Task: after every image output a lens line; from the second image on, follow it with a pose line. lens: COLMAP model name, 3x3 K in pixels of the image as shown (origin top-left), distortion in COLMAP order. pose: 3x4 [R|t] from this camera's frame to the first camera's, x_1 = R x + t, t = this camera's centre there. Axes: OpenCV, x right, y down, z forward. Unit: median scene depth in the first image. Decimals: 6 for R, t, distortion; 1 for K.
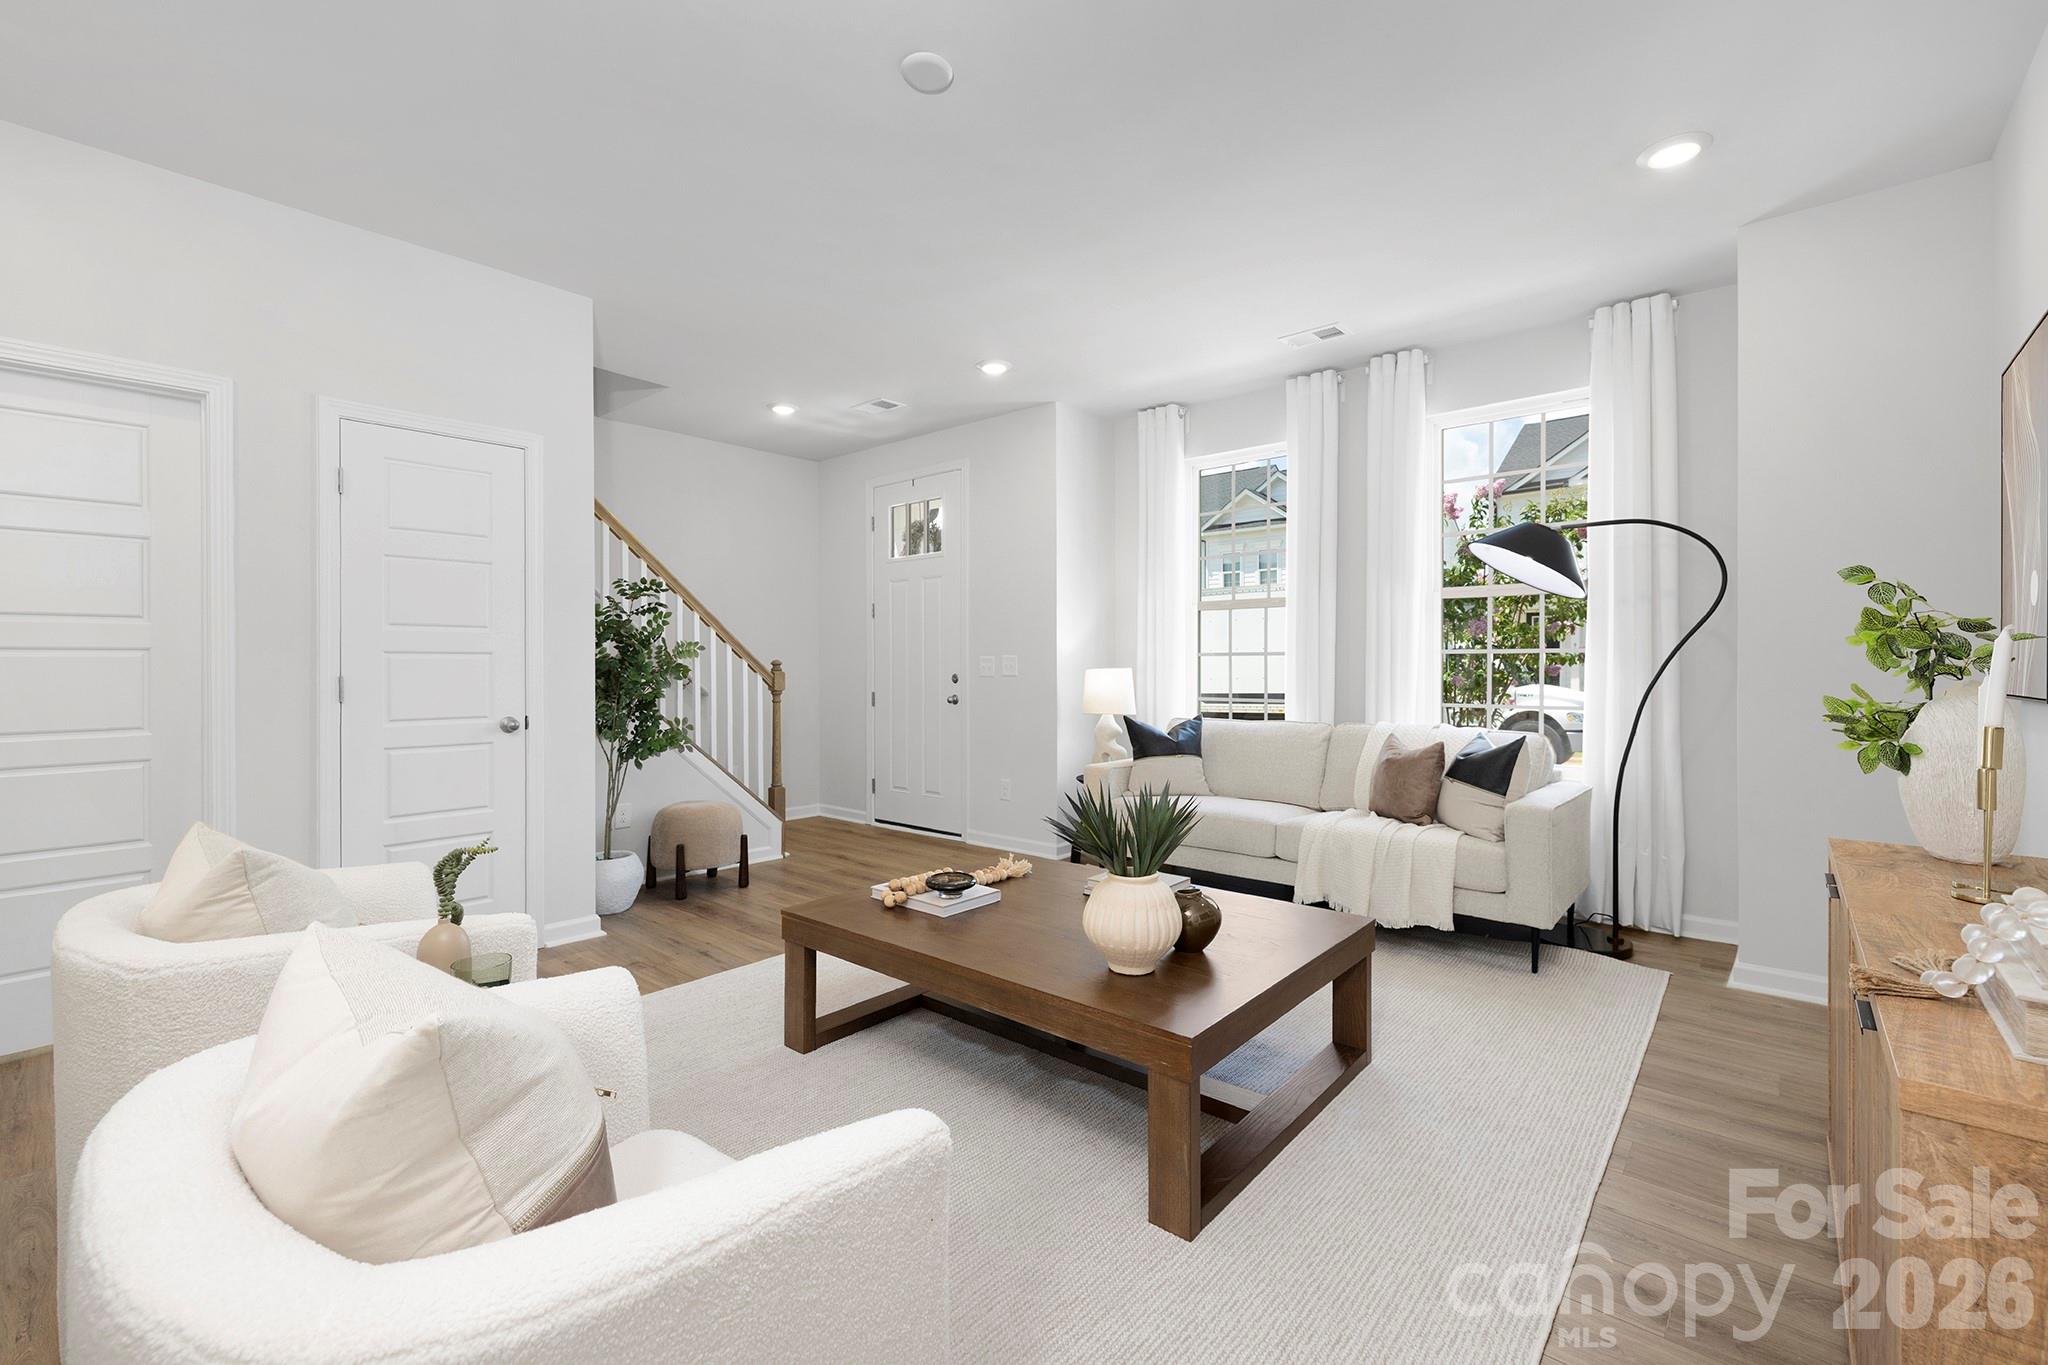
lens RADIAL K [[857.4, 0, 1019.6], [0, 857.4, 669.7], [0, 0, 1]] dist [-0.001637, -0.000229]
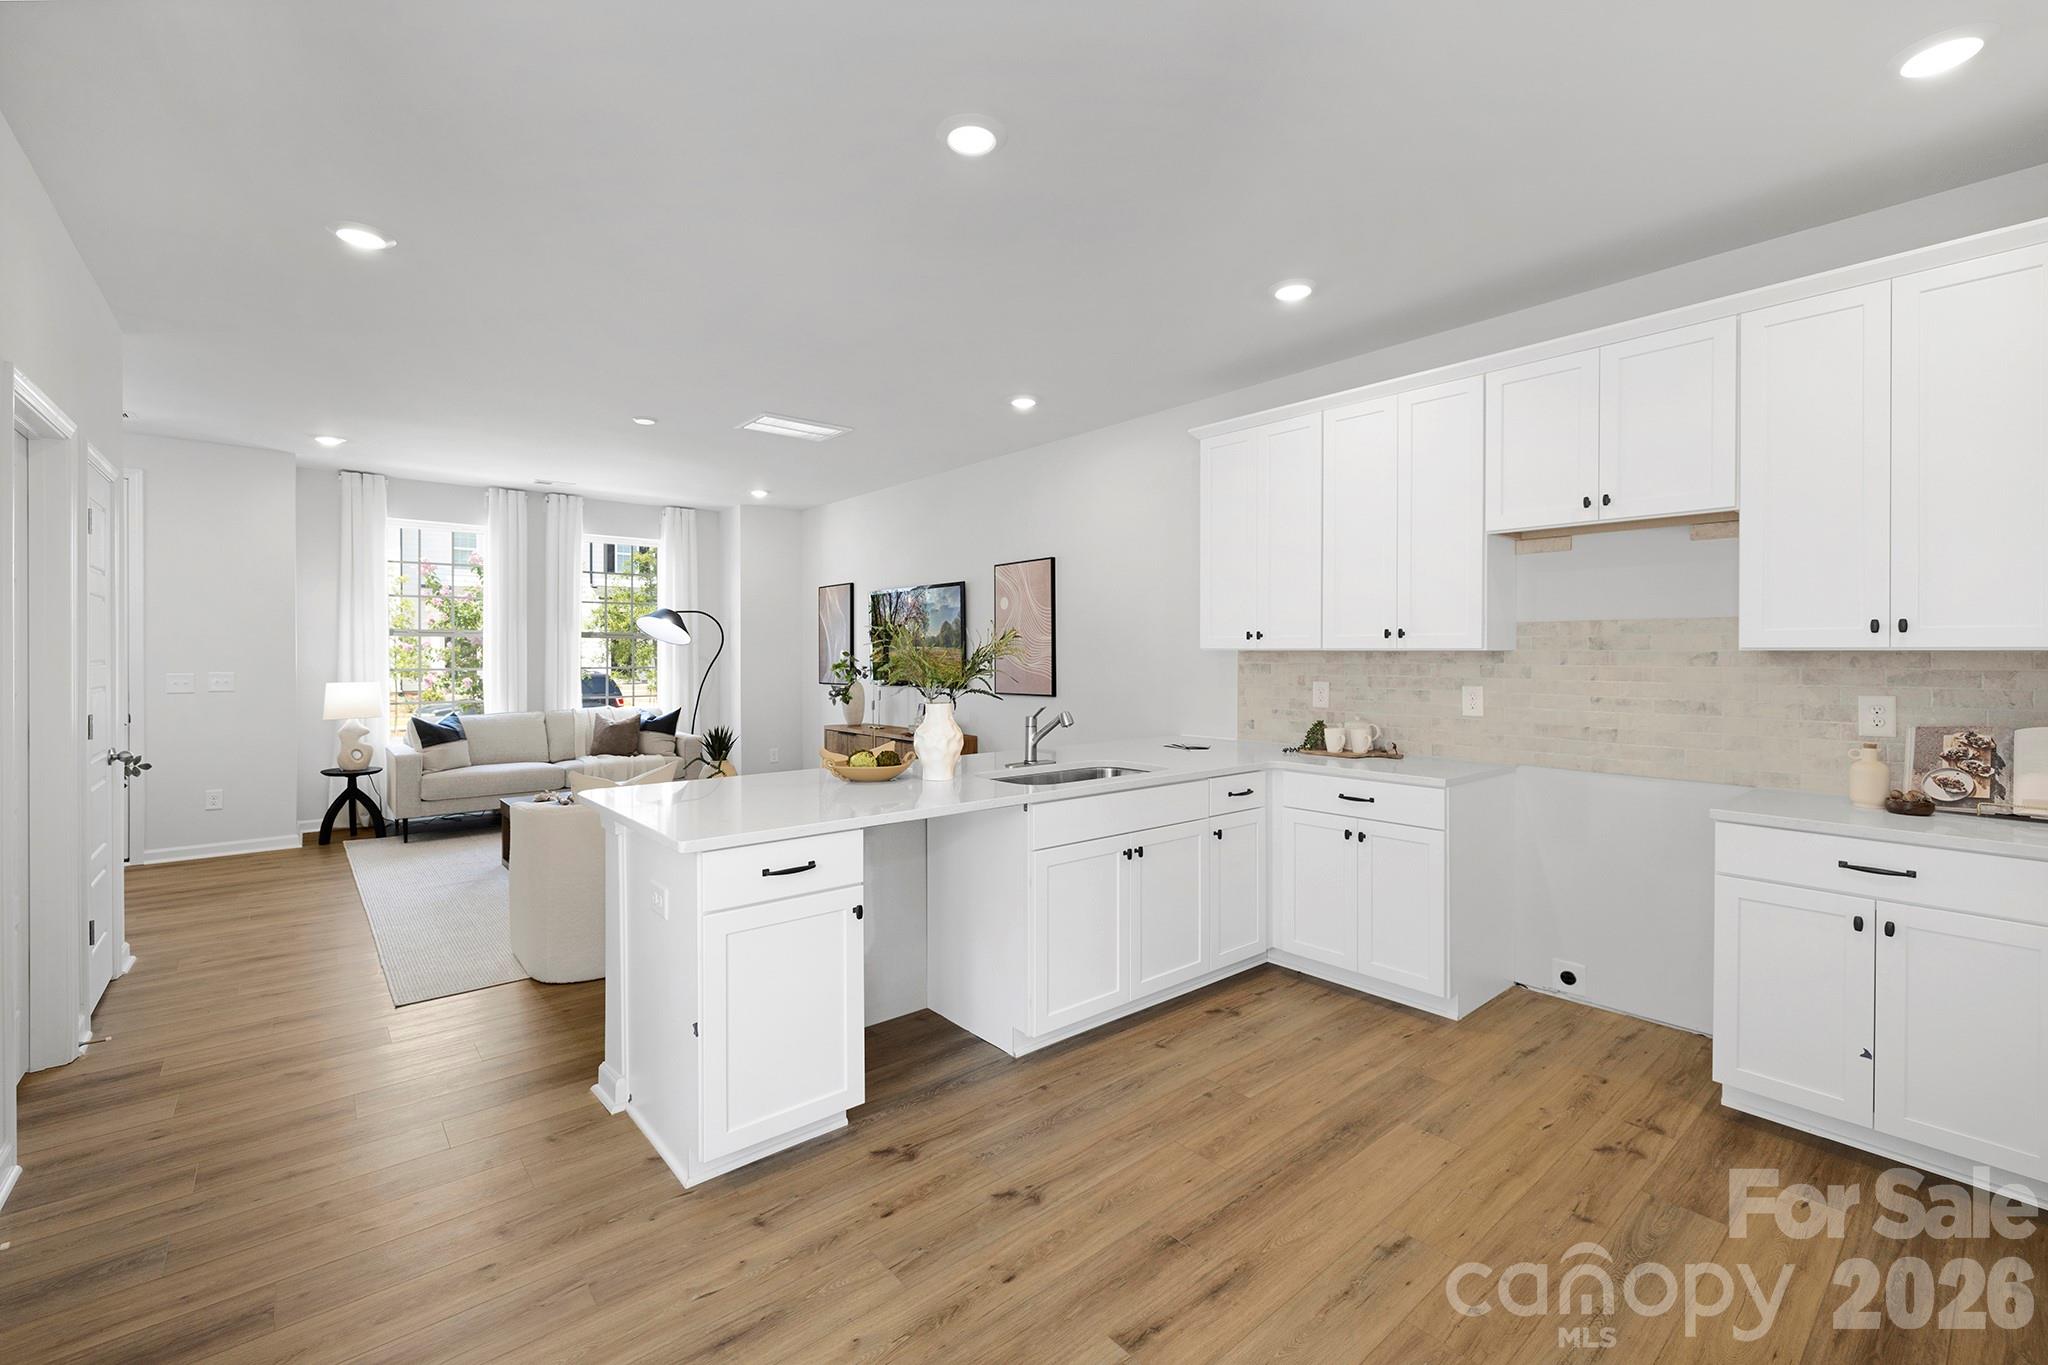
lens RADIAL K [[857.4, 0, 1019.6], [0, 857.4, 669.7], [0, 0, 1]] dist [-0.001637, -0.000229]
pose [[0.149468, -0.014505, 0.988660, -1.100618], [0.005067, 0.999891, 0.013903, -0.035585], [-0.988754, 0.002932, 0.149525, -0.158176]]
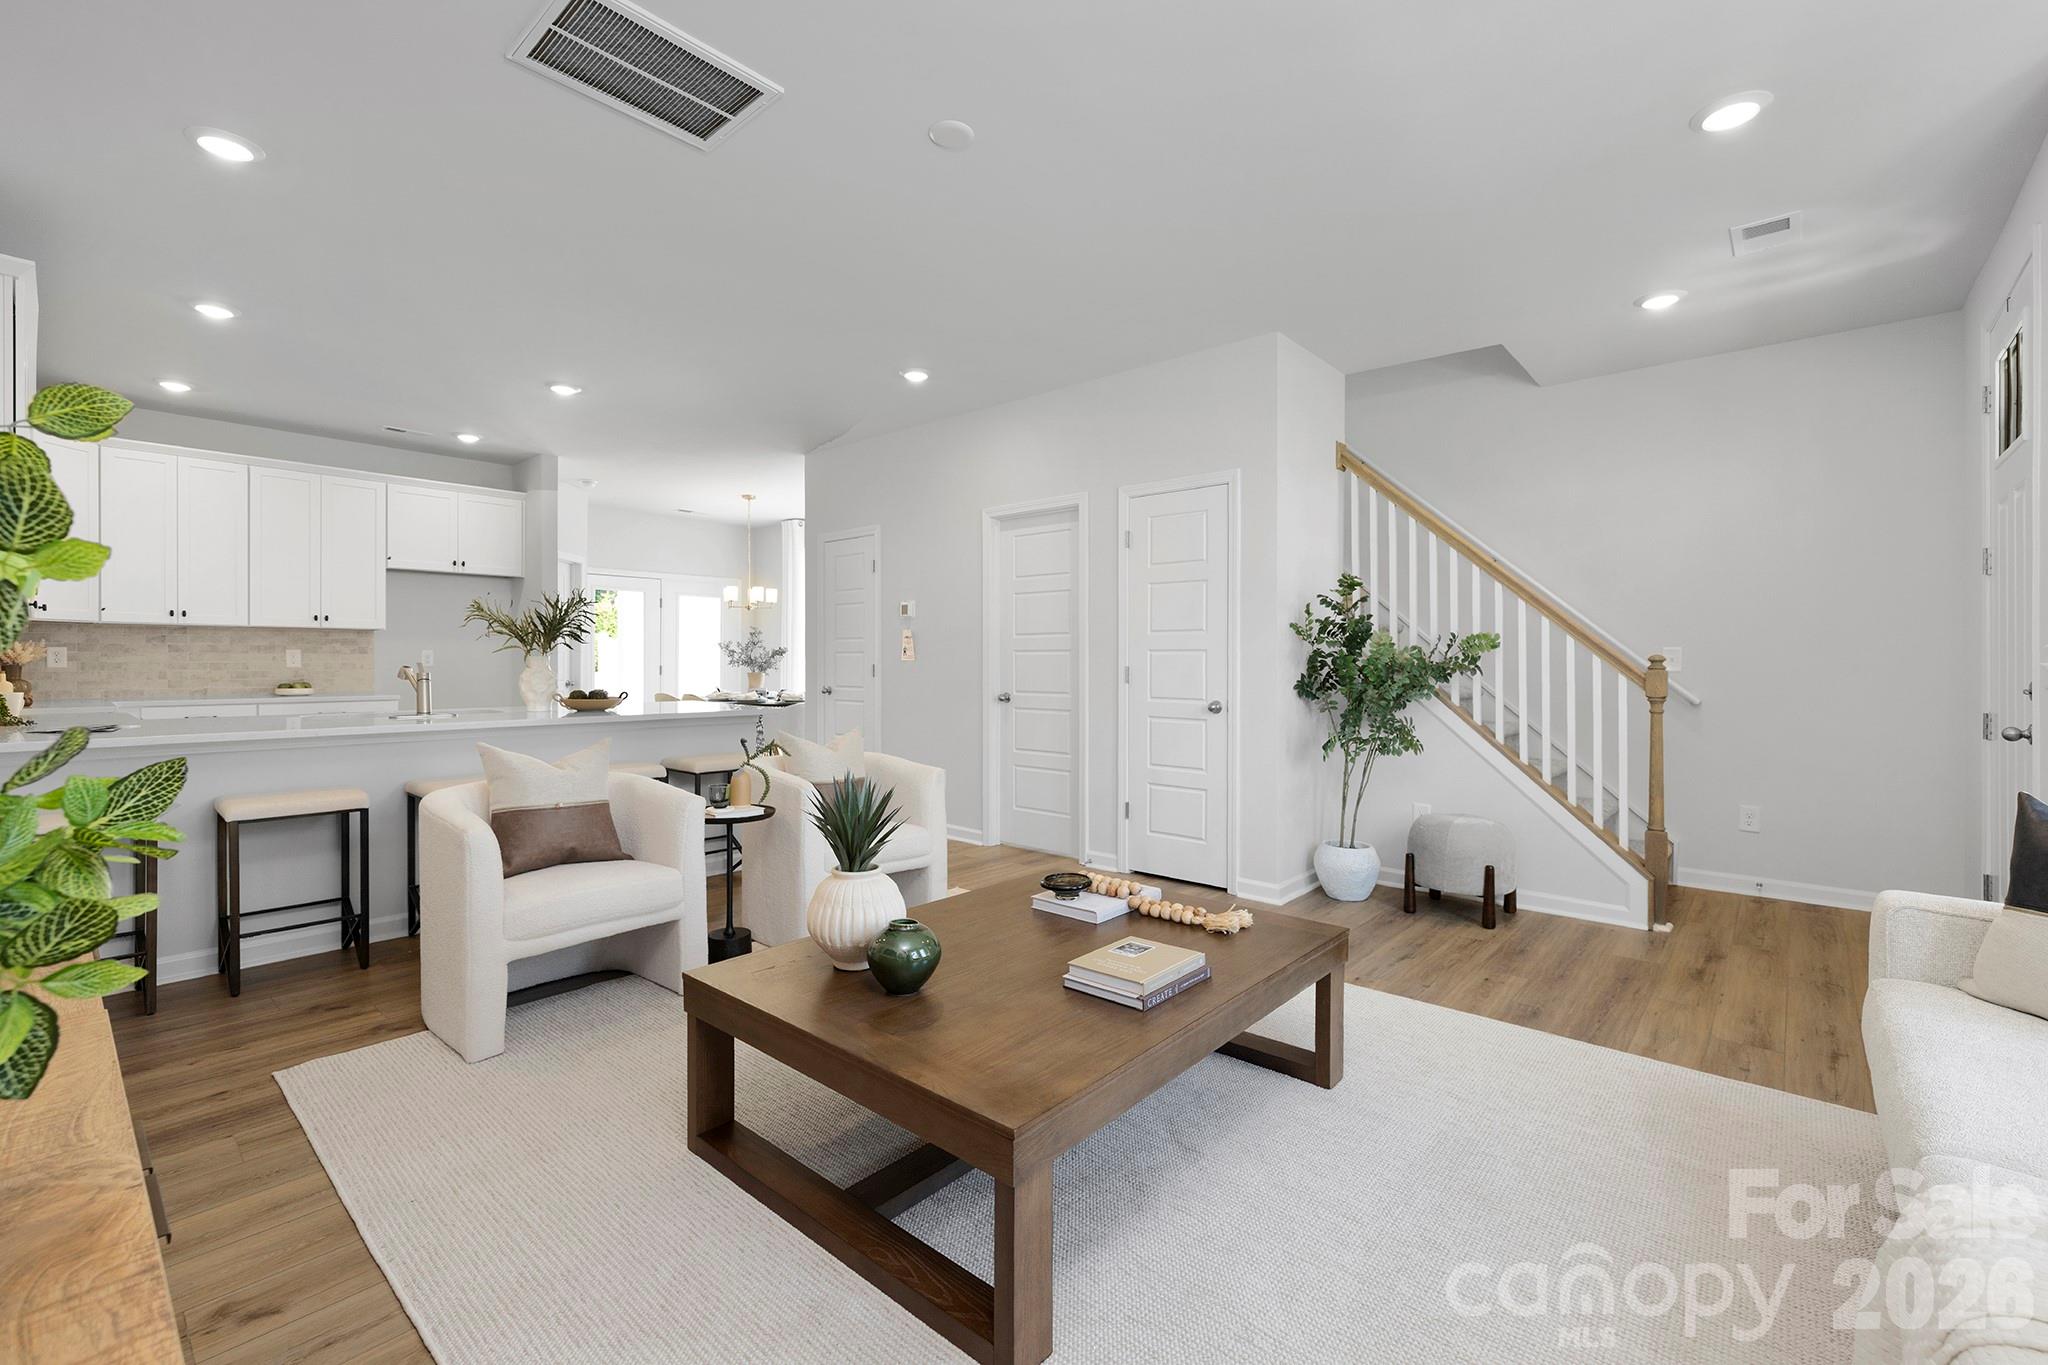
lens RADIAL K [[885.2, 0, 1022.5], [0, 885.2, 664.1], [0, 0, 1]] dist [0.002678, 0.000146]
pose [[-0.005005, 0.007087, -0.999962, 0.512098], [-0.010149, 0.999923, 0.007137, -0.003684], [0.999936, 0.010184, -0.004932, 0.530097]]
